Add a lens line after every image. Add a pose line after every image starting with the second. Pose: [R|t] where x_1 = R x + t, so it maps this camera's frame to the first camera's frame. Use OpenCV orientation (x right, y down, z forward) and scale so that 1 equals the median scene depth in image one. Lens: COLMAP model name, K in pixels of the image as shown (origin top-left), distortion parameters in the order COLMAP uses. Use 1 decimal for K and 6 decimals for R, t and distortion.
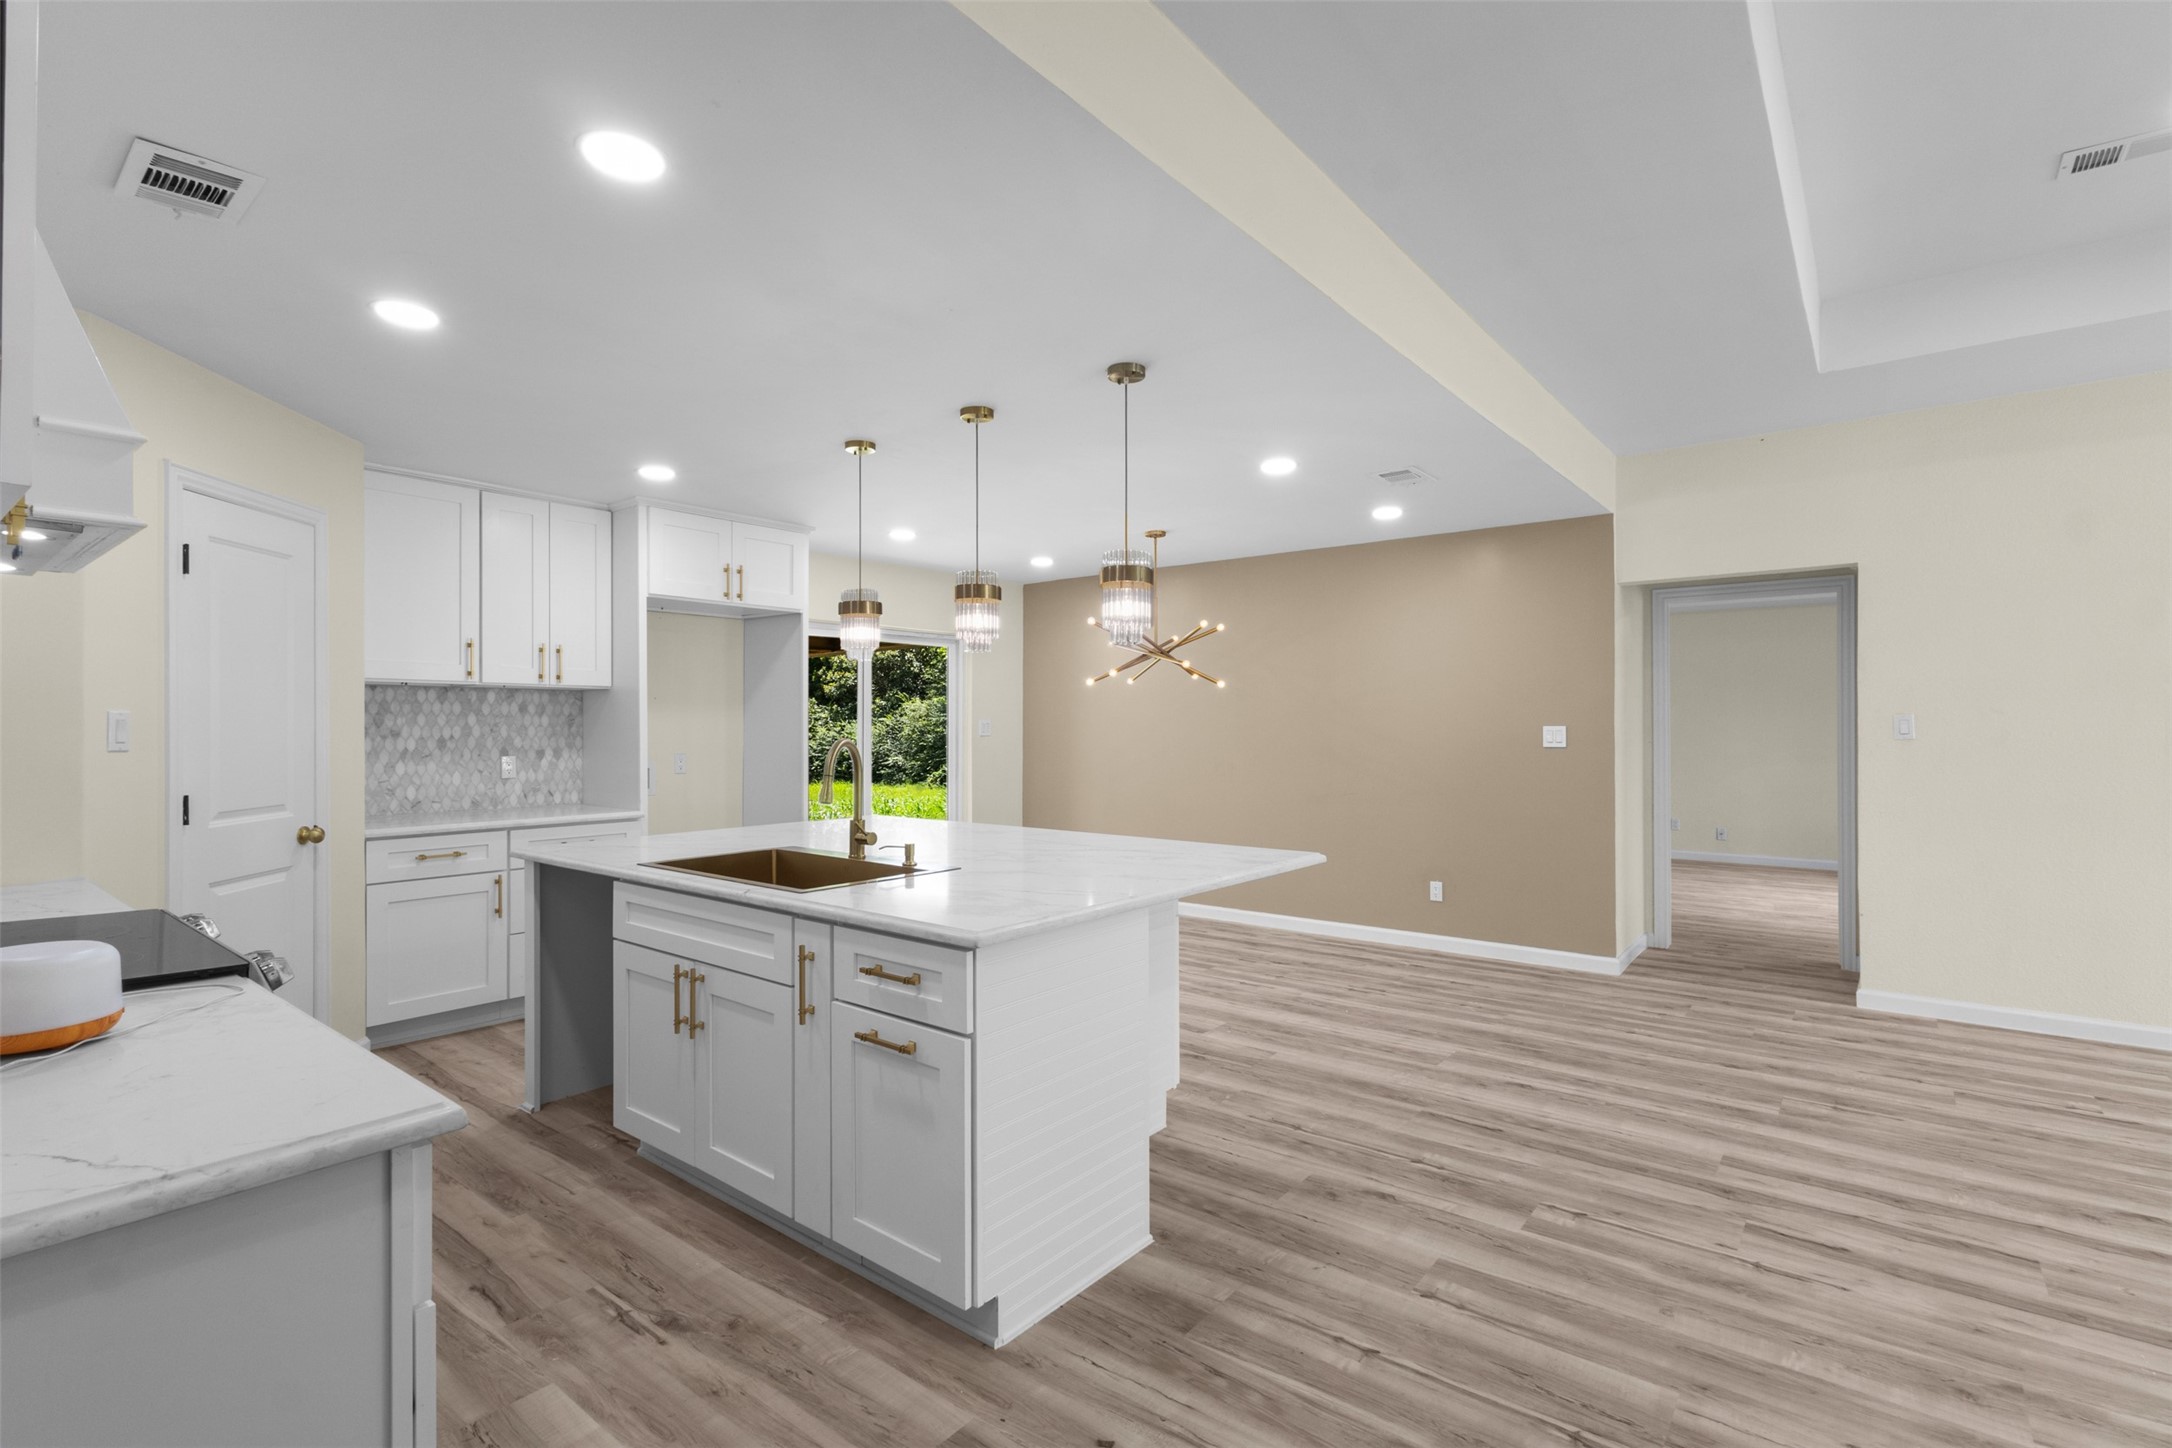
lens RADIAL K [[1008.6, 0, 1081.0], [0, 1008.6, 721.4], [0, 0, 1]] dist [0.002143, 0.000561]
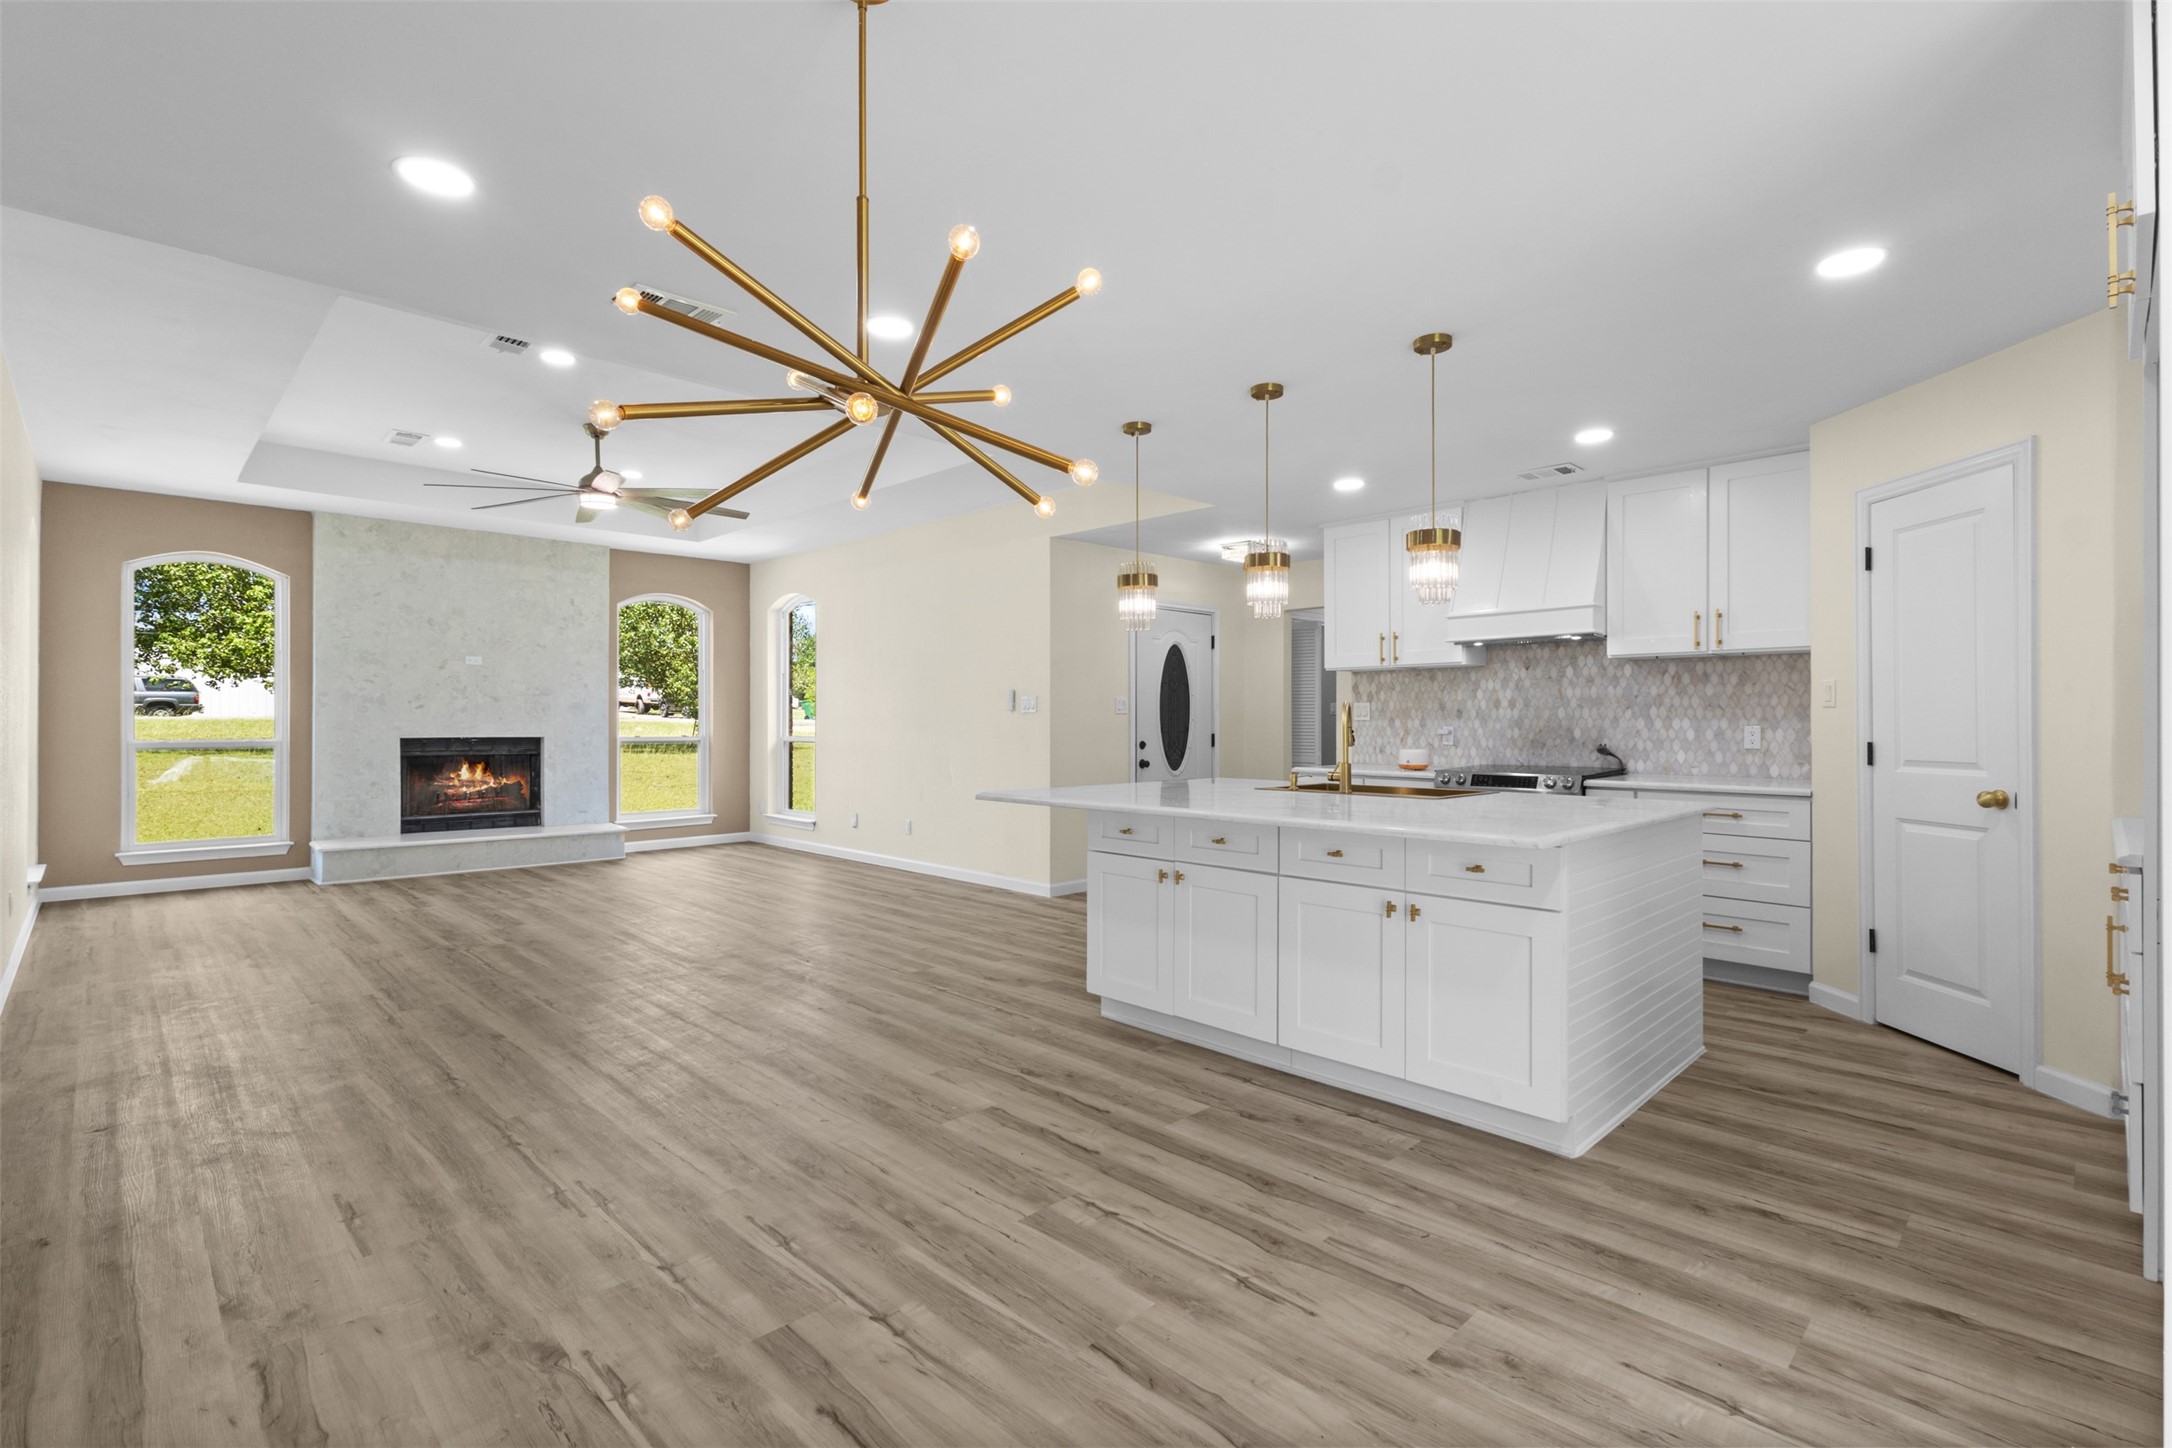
lens RADIAL K [[997.0, 0, 1081.8], [0, 997.0, 721.3], [0, 0, 1]] dist [0.002362, -0.000064]
pose [[-0.992878, 0.001770, 0.119122, -0.035784], [0.001141, 0.999985, -0.005345, 0.046963], [-0.119129, -0.005171, -0.992865, 2.149945]]
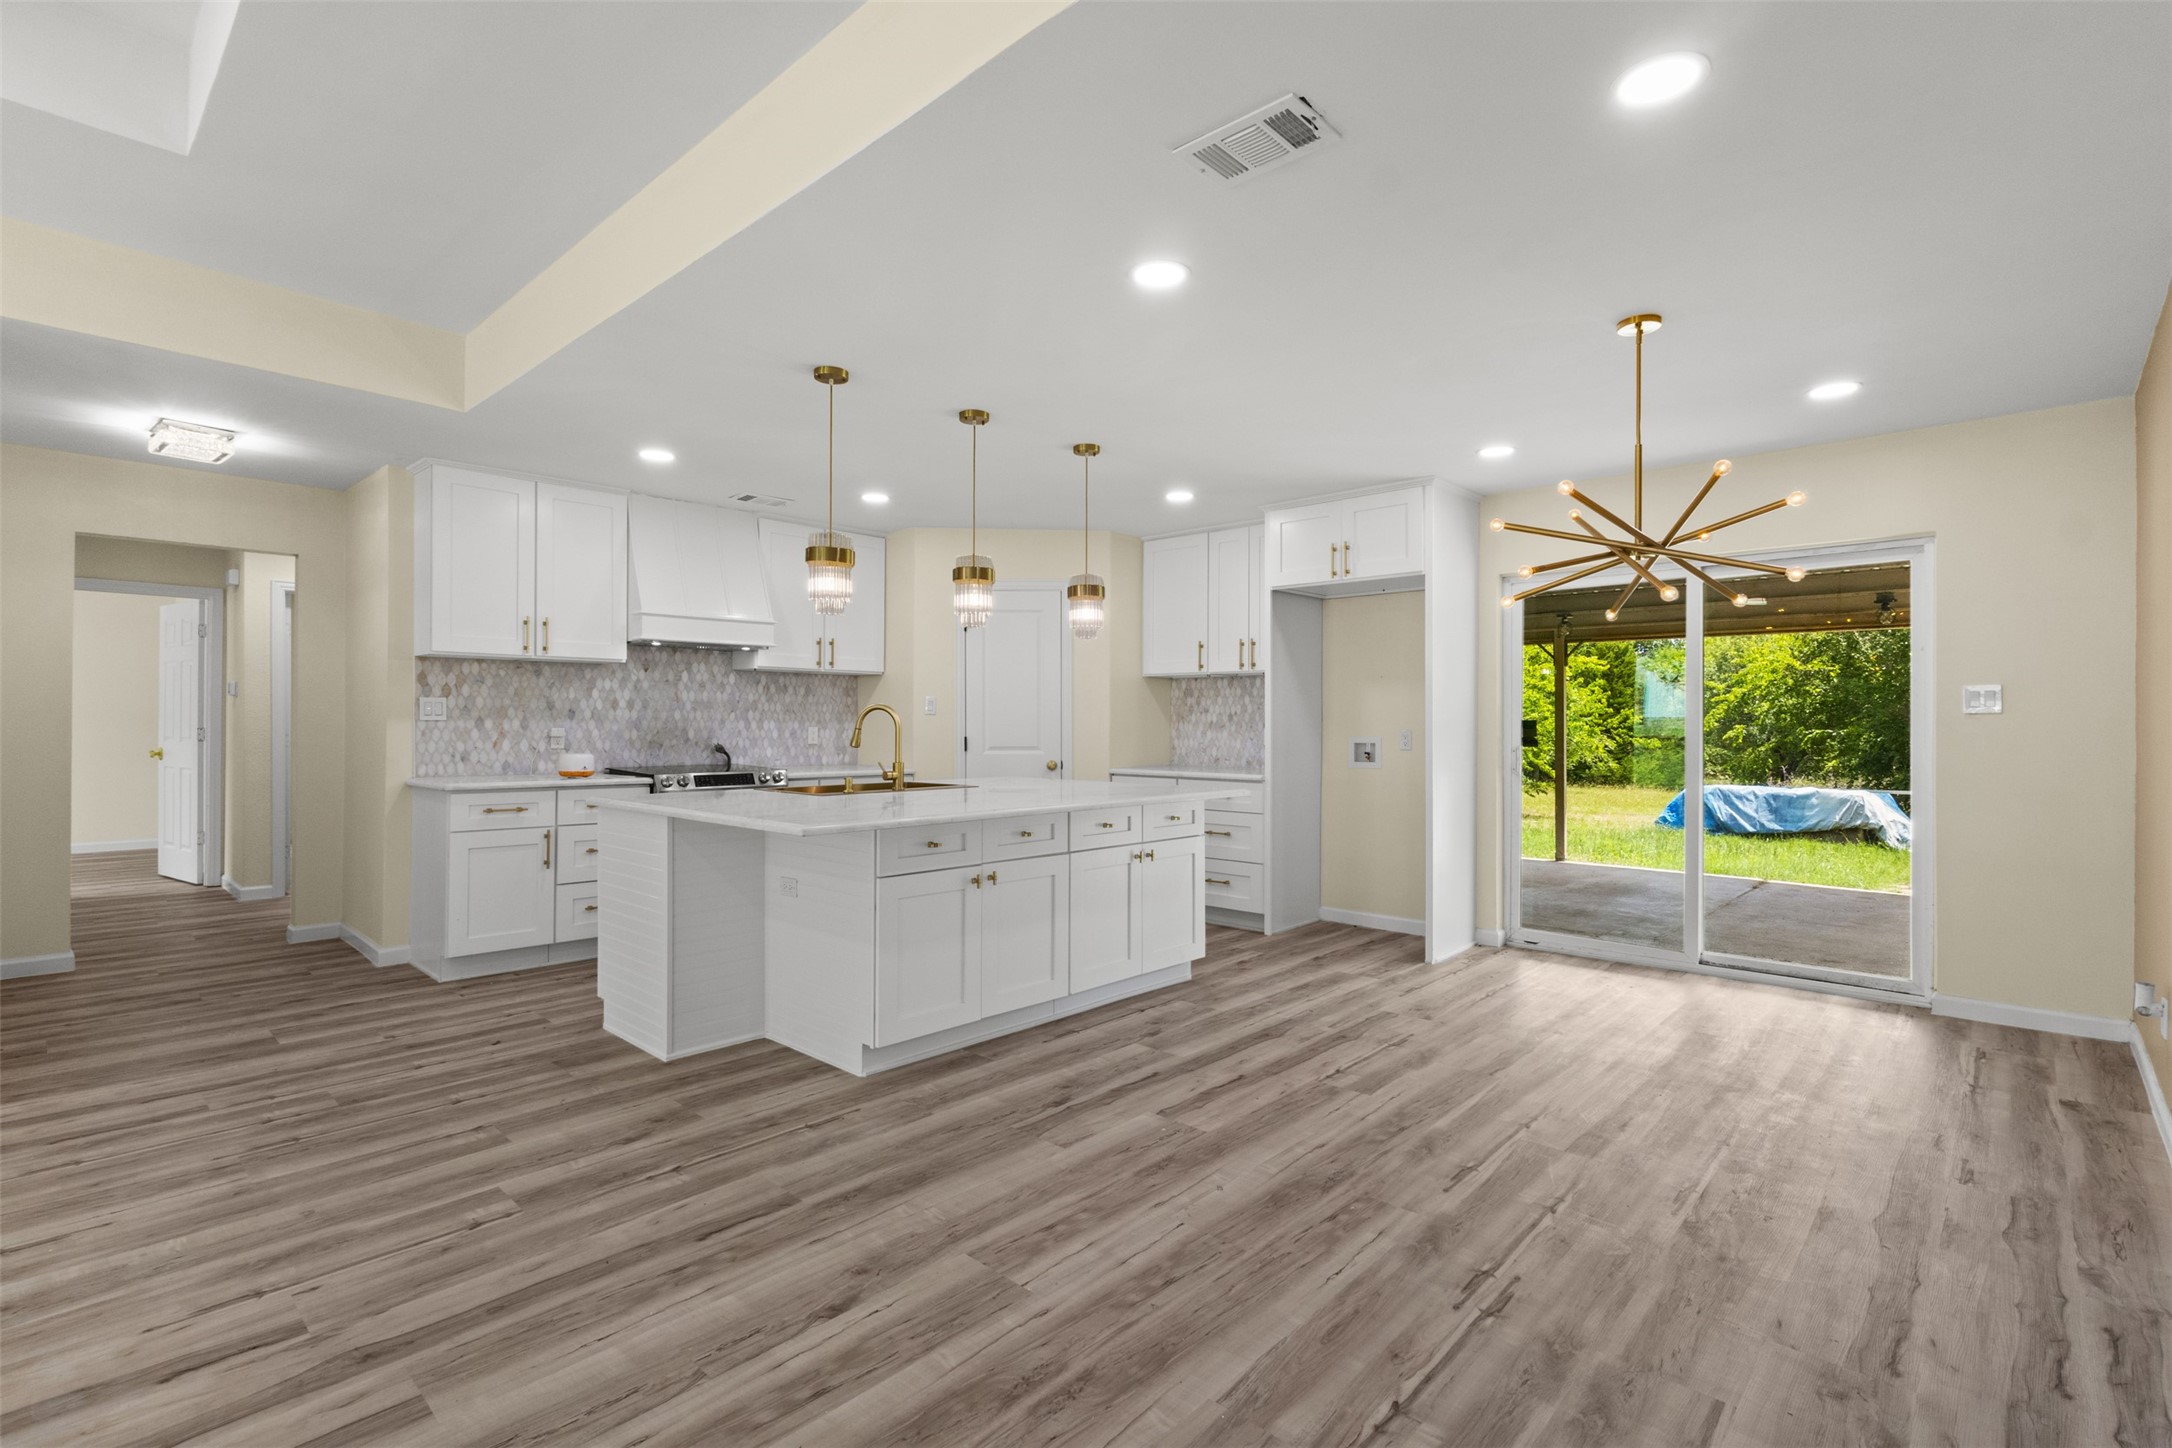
lens RADIAL K [[997.0, 0, 1081.8], [0, 997.0, 721.3], [0, 0, 1]] dist [0.002362, -0.000064]
pose [[-0.077621, -0.000768, -0.996983, 1.048987], [0.001564, 0.999998, -0.000892, 0.039354], [0.996982, -0.001628, -0.077620, 1.266013]]
